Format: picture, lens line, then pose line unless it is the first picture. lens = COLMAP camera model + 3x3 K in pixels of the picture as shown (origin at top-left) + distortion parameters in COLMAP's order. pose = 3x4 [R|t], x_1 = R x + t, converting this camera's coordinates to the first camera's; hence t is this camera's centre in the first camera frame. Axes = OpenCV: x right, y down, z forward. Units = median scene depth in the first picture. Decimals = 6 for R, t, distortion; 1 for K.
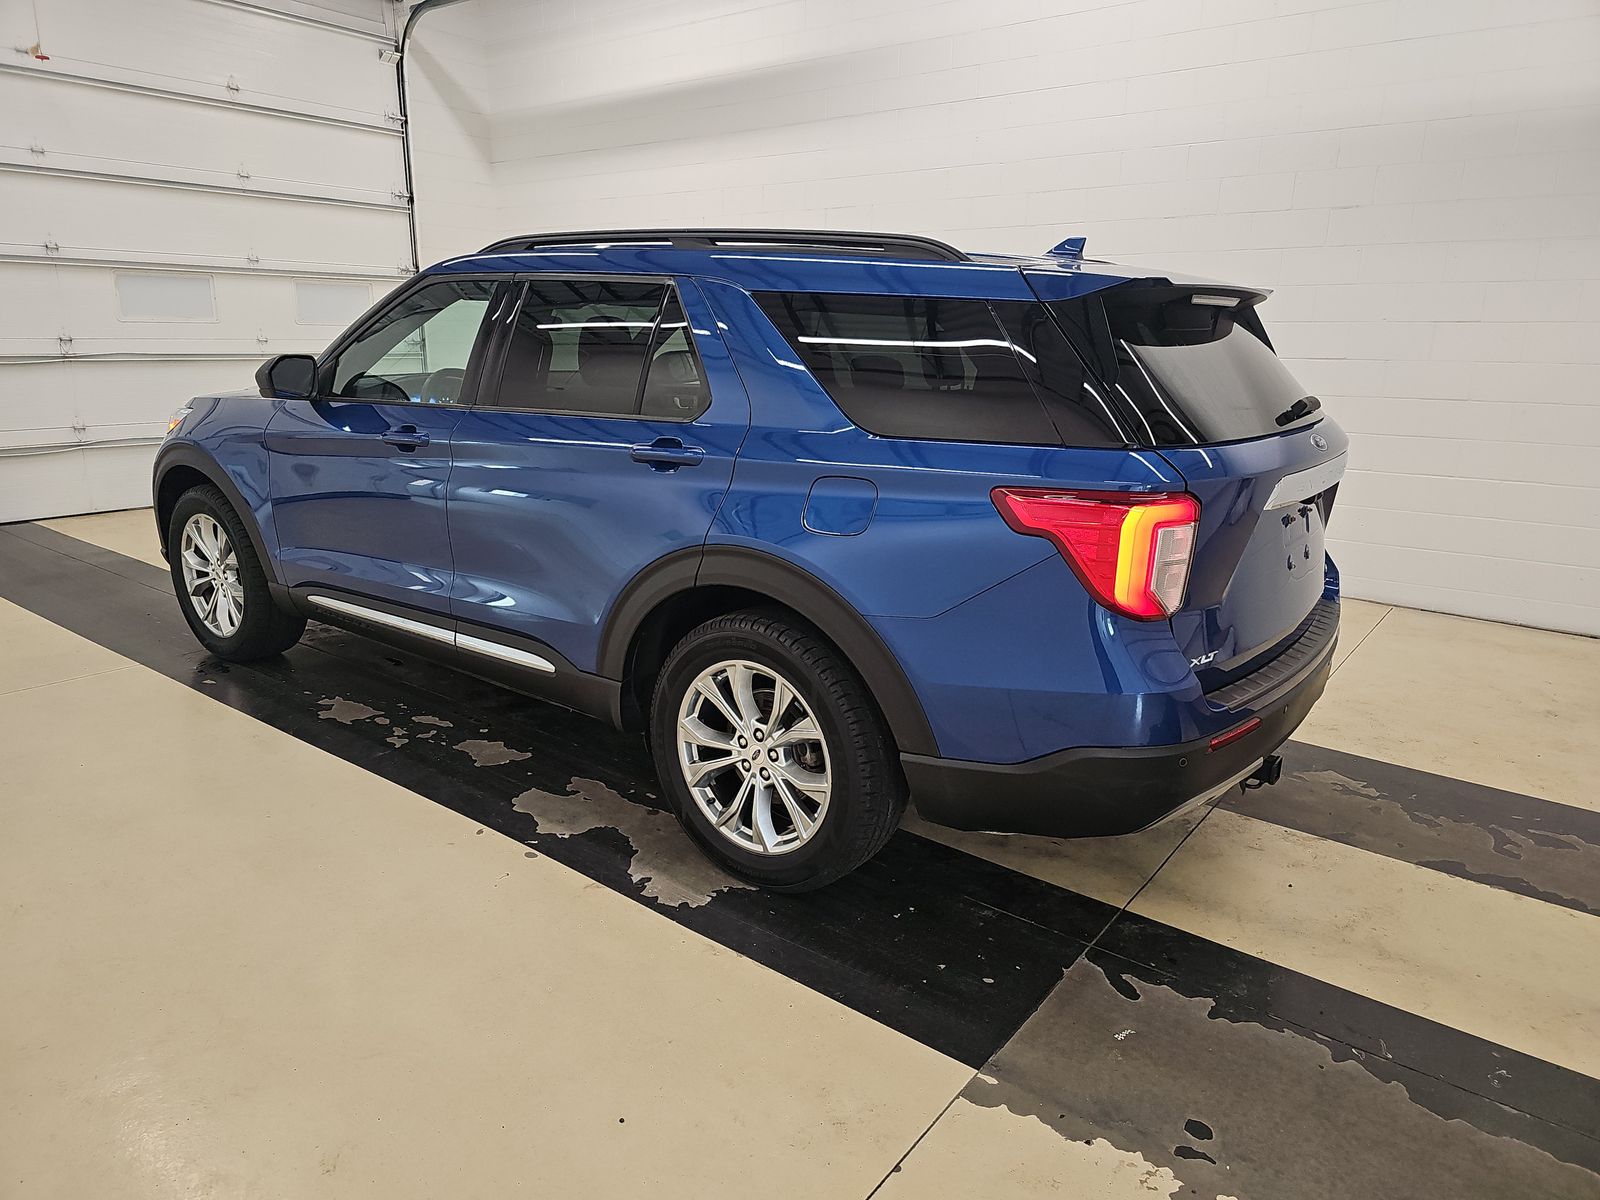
lens RADIAL K [[1079.5, 0, 800.0], [0, 1079.5, 600.0], [0, 0, 1]] dist [0.046671, -0.005282]
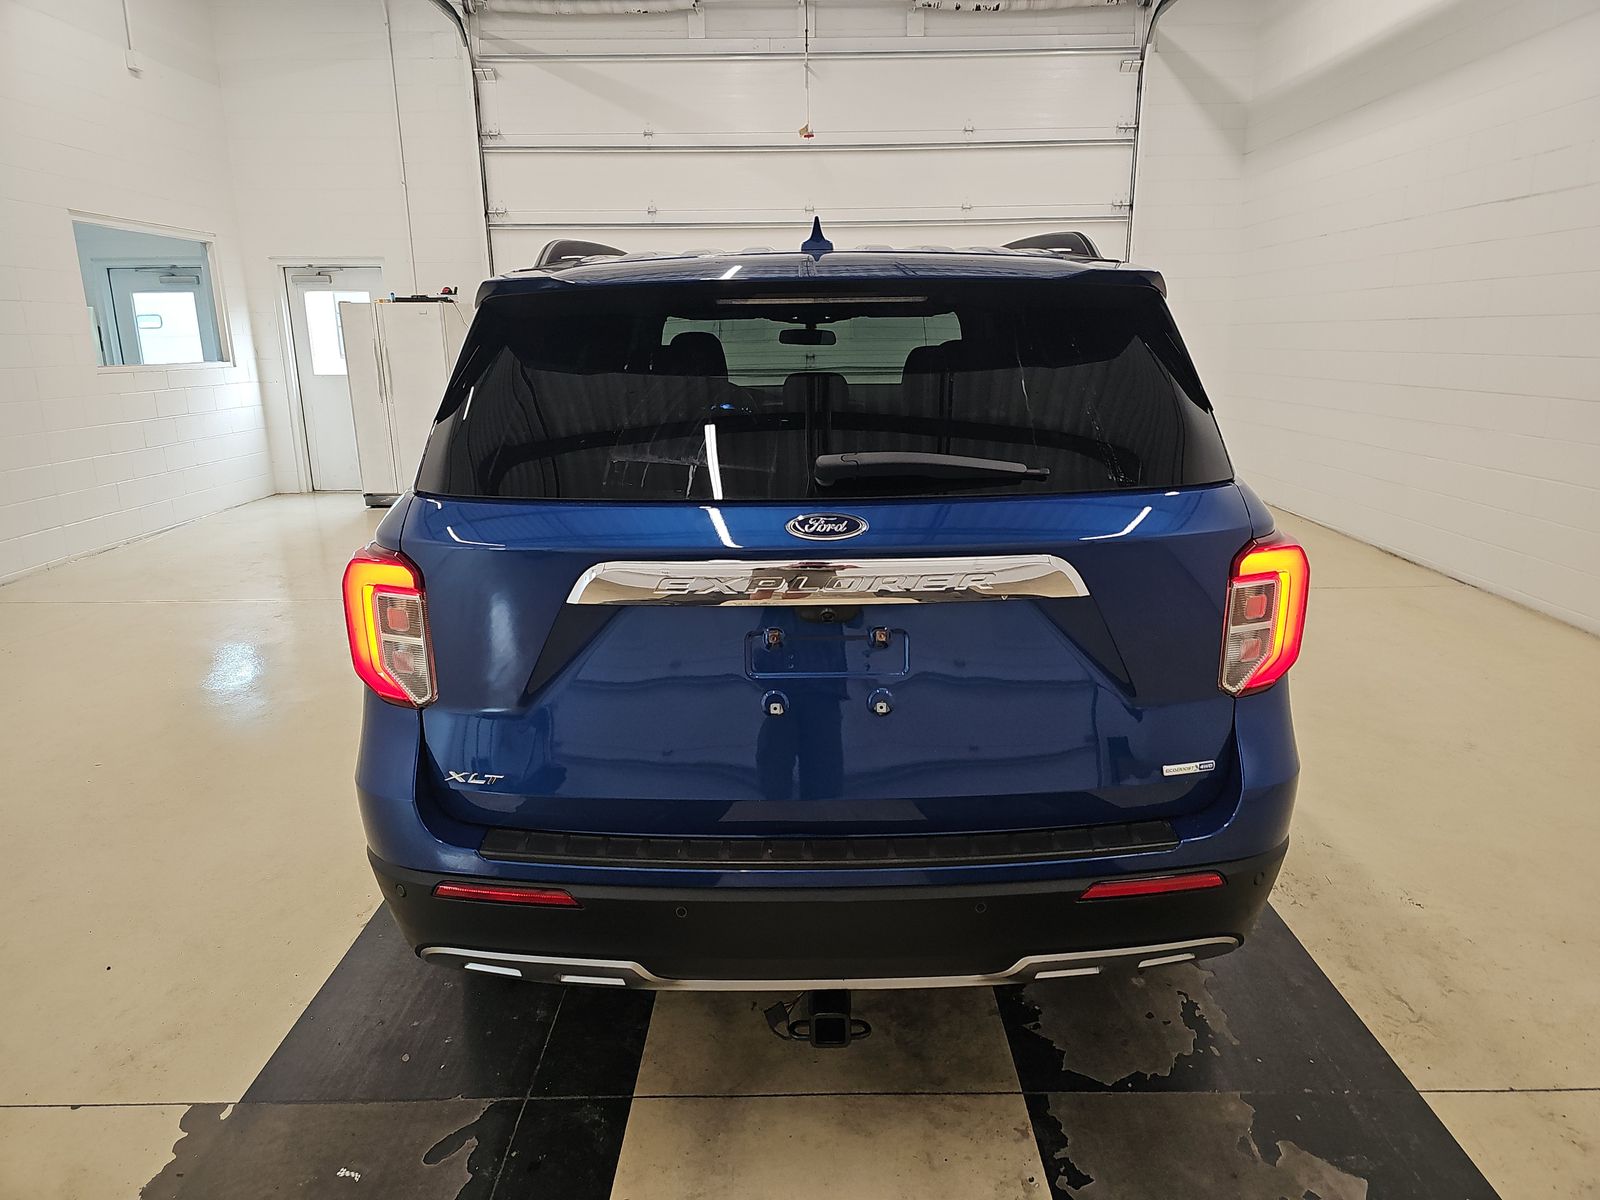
lens RADIAL K [[1079.5, 0, 800.0], [0, 1079.5, 600.0], [0, 0, 1]] dist [0.046671, -0.005282]
pose [[0.595169, 0.183926, -0.782269, 0.297405], [-0.188244, 0.978280, 0.086792, -0.048833], [0.781241, 0.095601, 0.616865, 0.190848]]
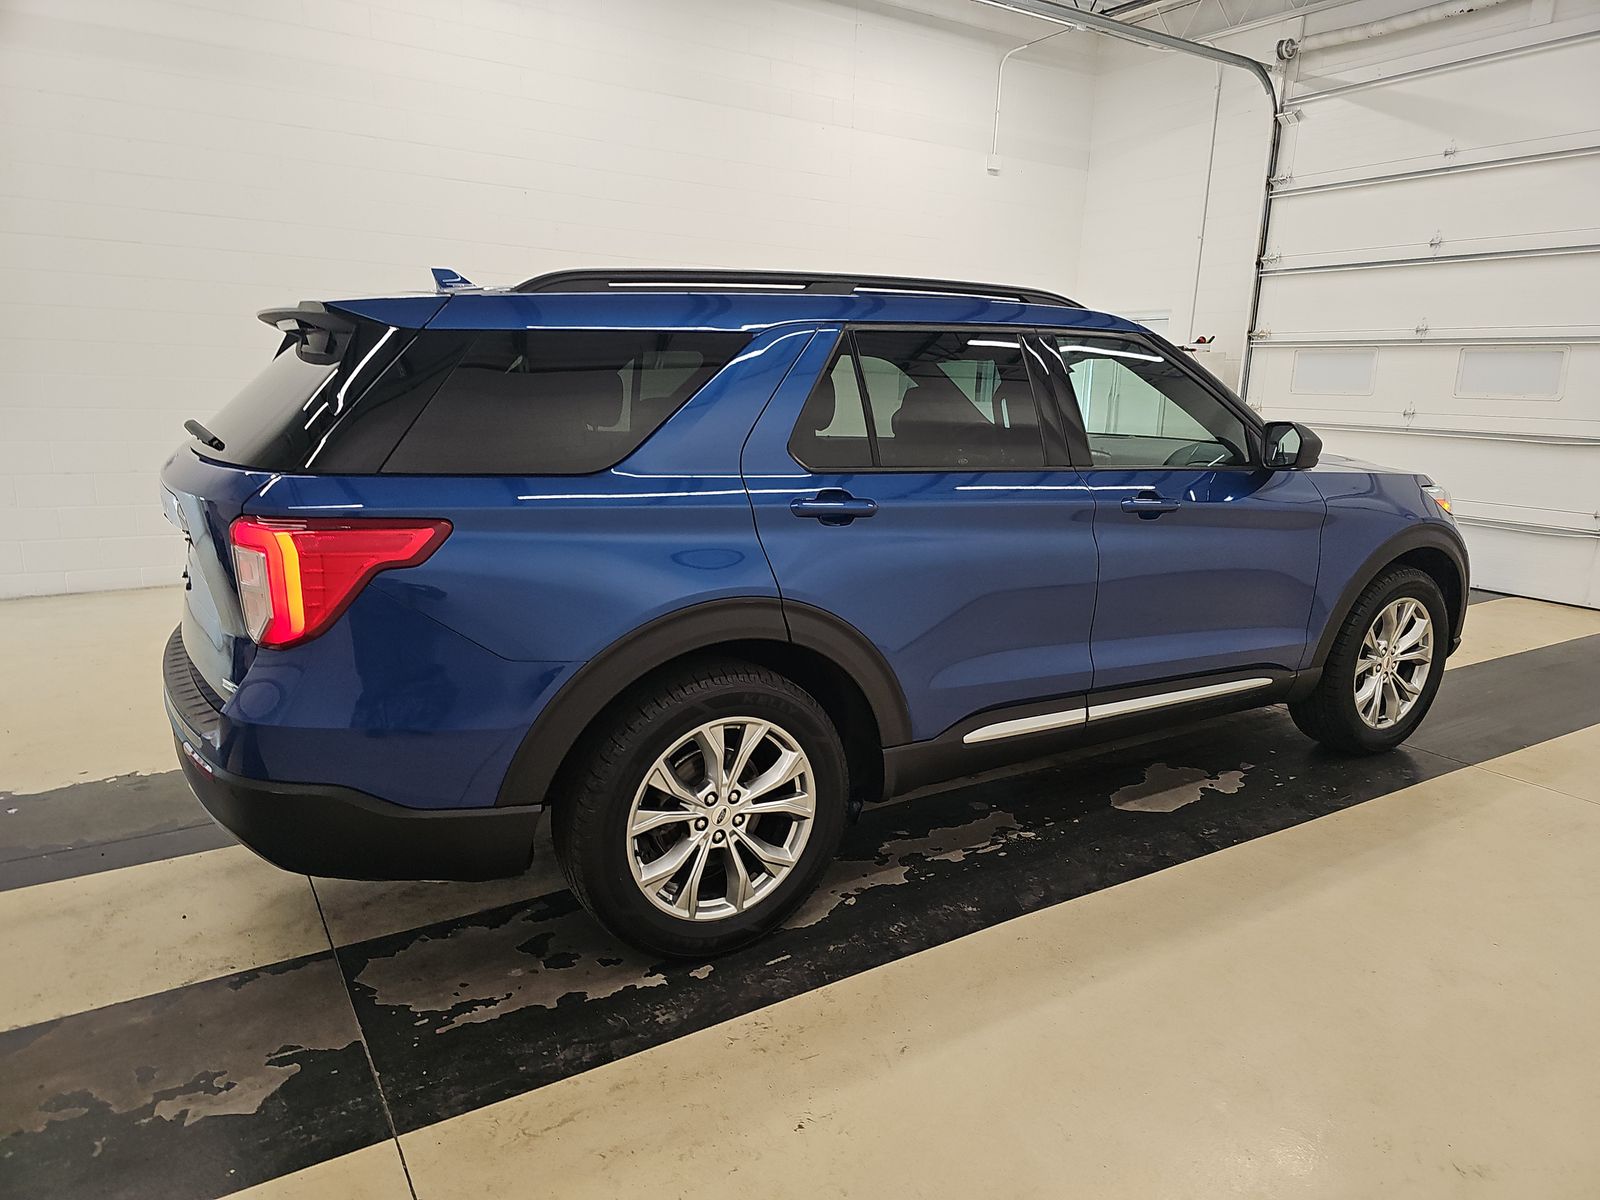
lens RADIAL K [[1079.5, 0, 800.0], [0, 1079.5, 600.0], [0, 0, 1]] dist [0.046671, -0.005282]
pose [[-0.380008, 0.177639, -0.907766, 0.373100], [-0.266984, 0.918553, 0.291514, -0.150009], [0.885615, 0.353136, -0.301630, 0.580810]]
